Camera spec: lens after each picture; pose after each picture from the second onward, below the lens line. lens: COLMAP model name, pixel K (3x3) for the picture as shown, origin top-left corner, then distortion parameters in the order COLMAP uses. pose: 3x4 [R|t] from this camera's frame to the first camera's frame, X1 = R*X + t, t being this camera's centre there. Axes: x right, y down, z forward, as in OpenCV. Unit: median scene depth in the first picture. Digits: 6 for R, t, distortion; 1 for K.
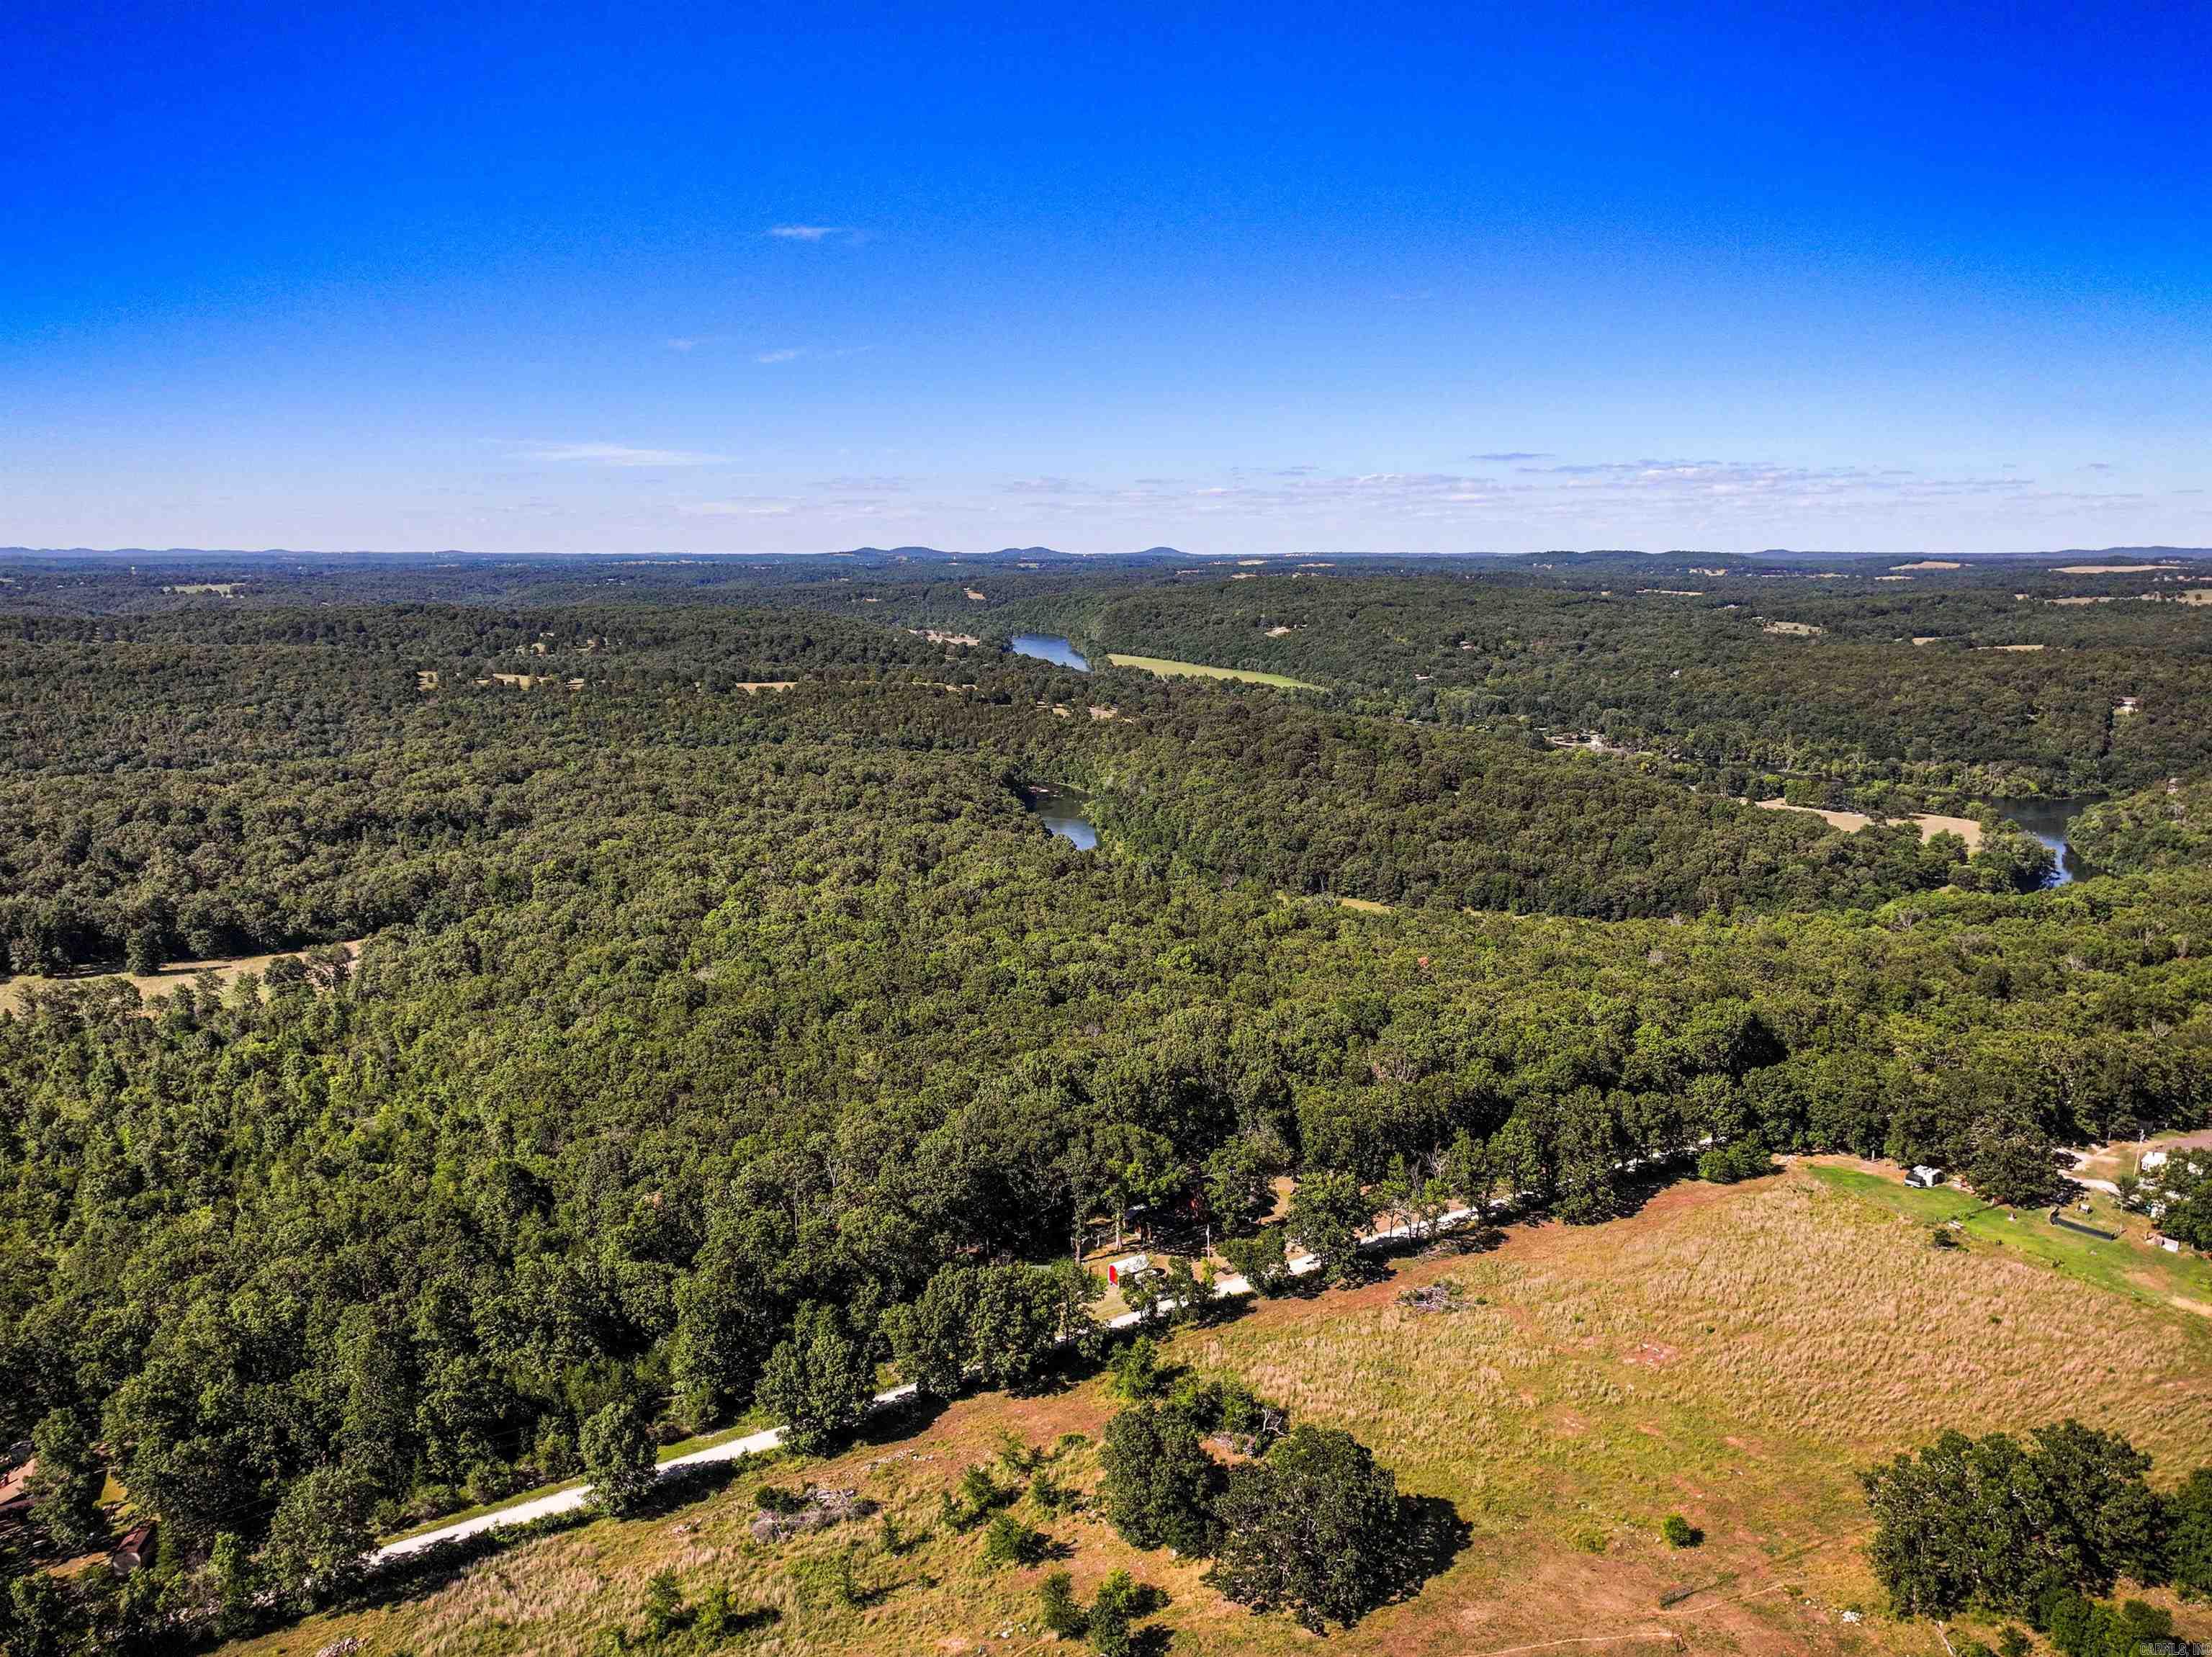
lens RADIAL K [[1591.9, 0, 1094.6], [0, 1591.9, 845.4], [0, 0, 1]] dist [0.004329, 0.004498]
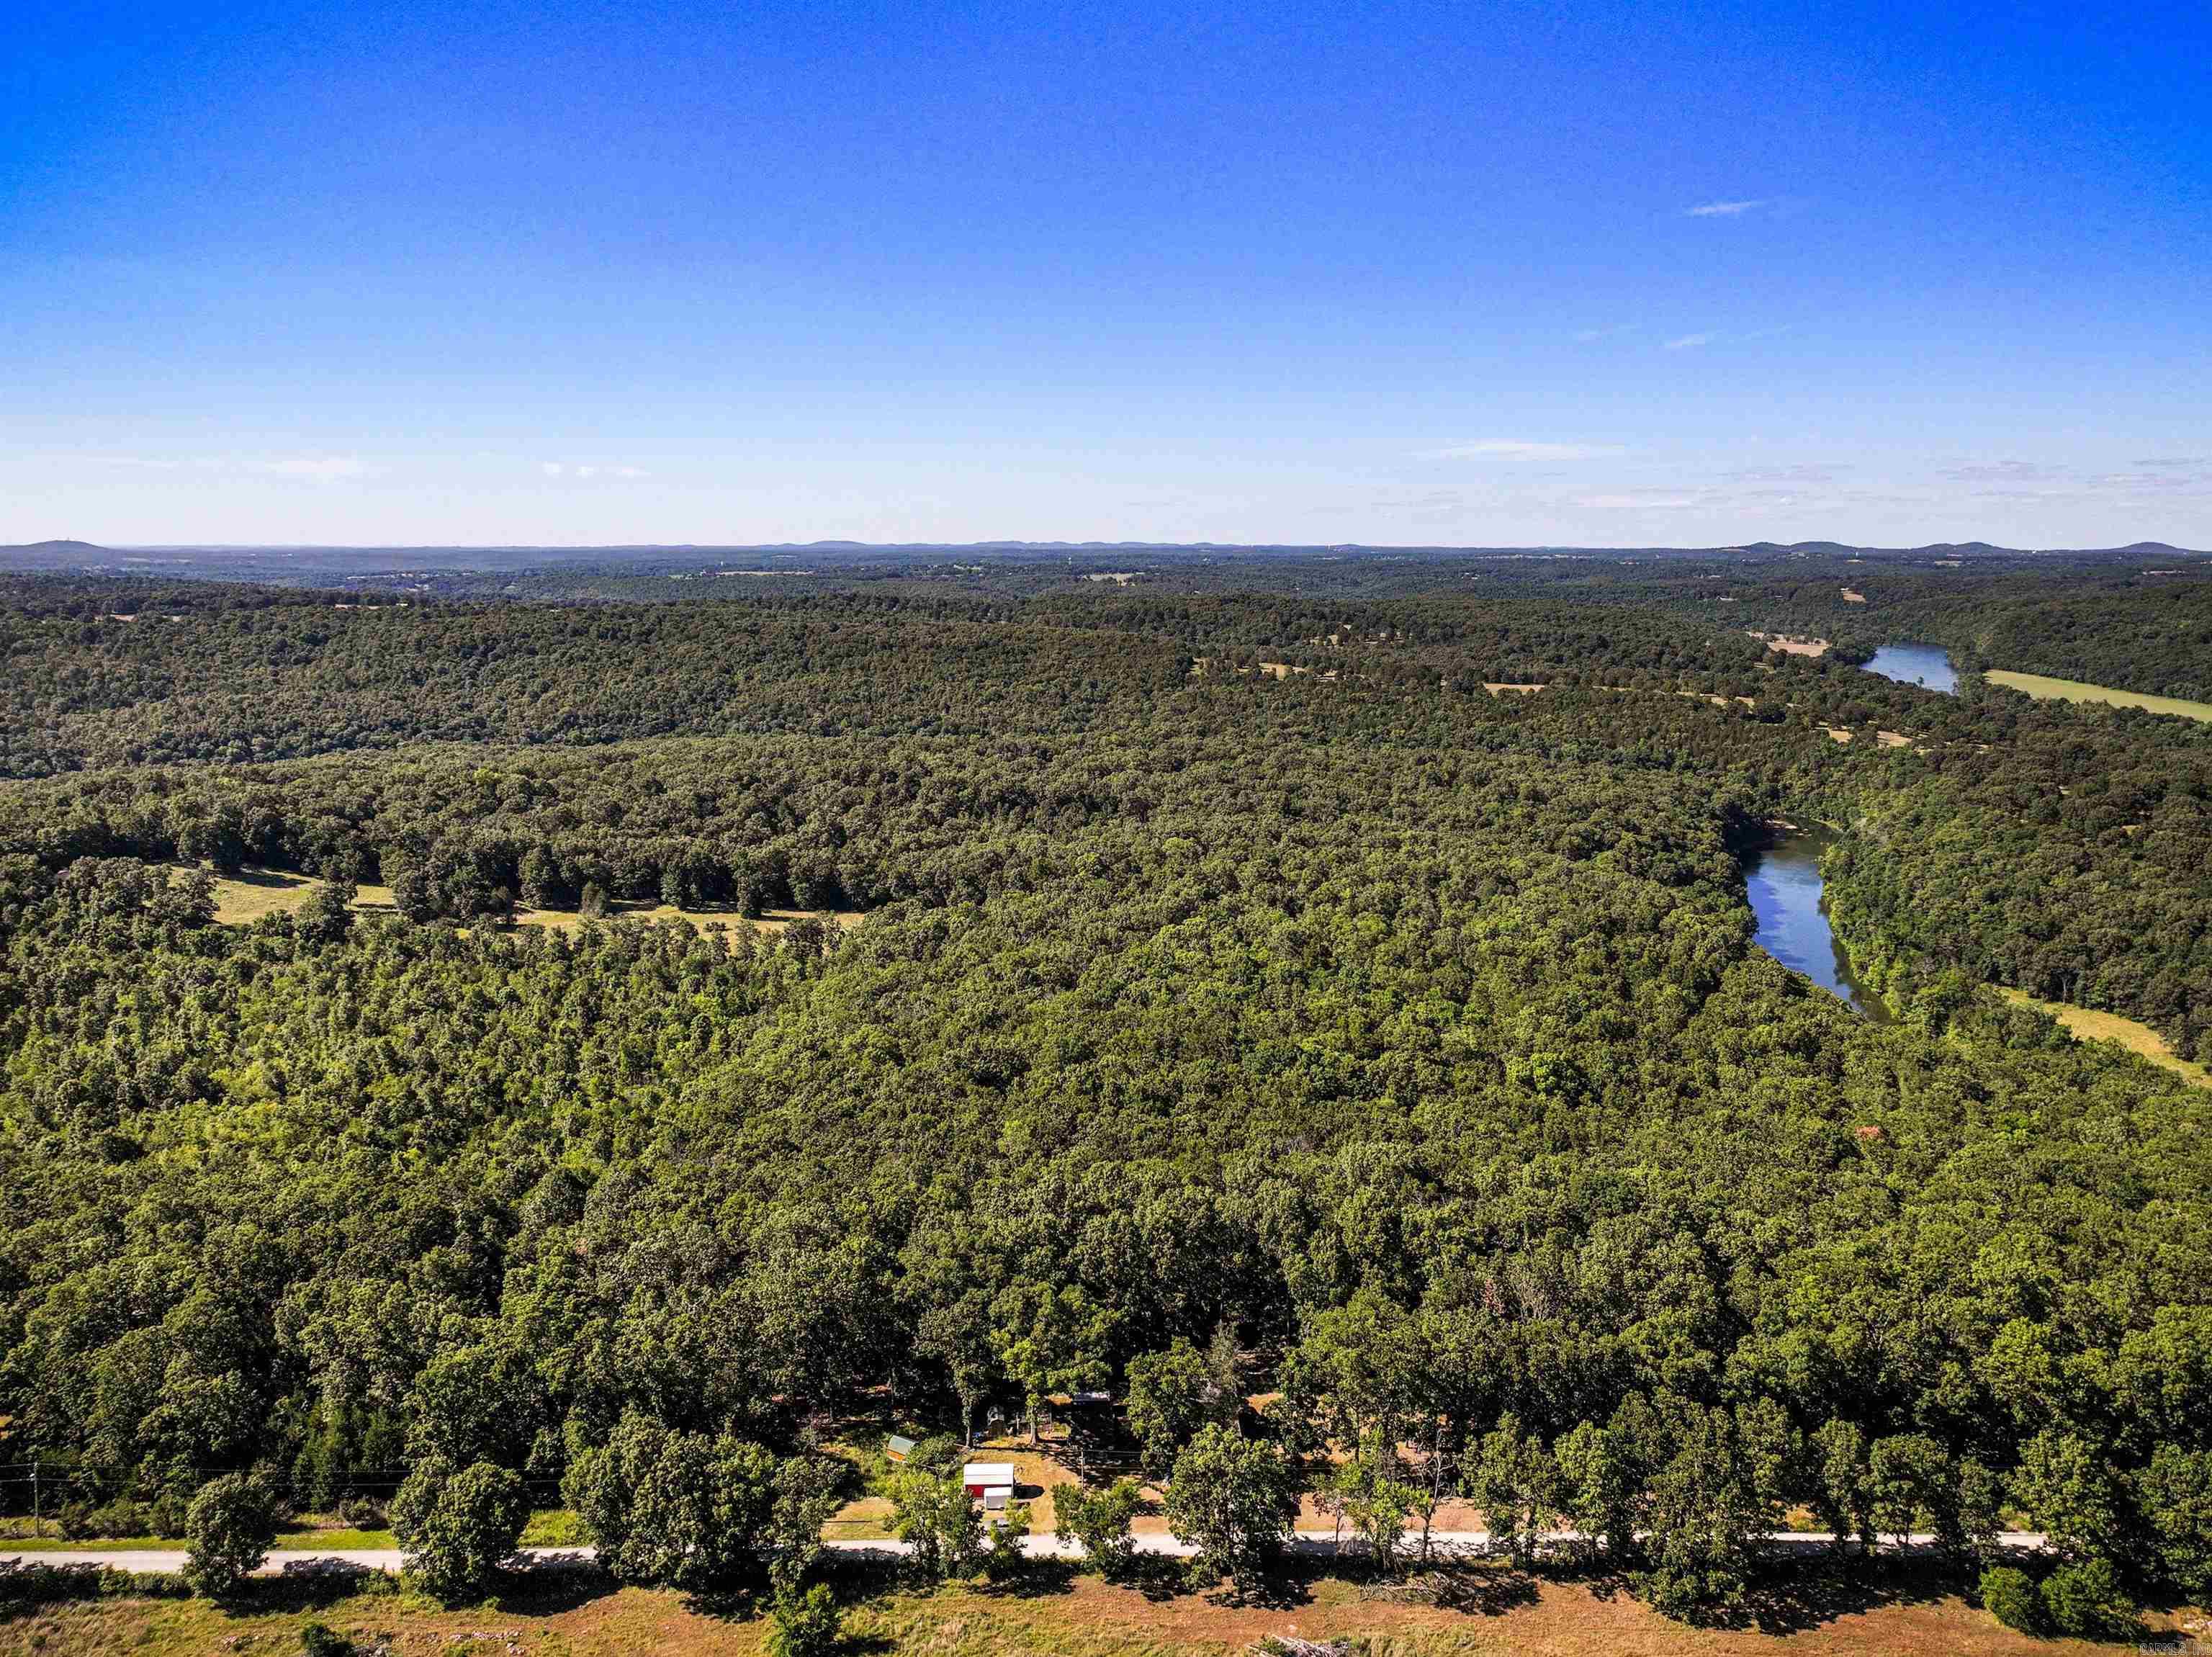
lens RADIAL K [[1591.9, 0, 1104.3], [0, 1591.9, 807.6], [0, 0, 1]] dist [0.004329, 0.004498]
pose [[0.851212, 0.089439, -0.517144, 0.128581], [-0.099470, 0.995005, 0.008357, -0.020306], [0.515309, 0.044327, 0.855858, 0.102927]]
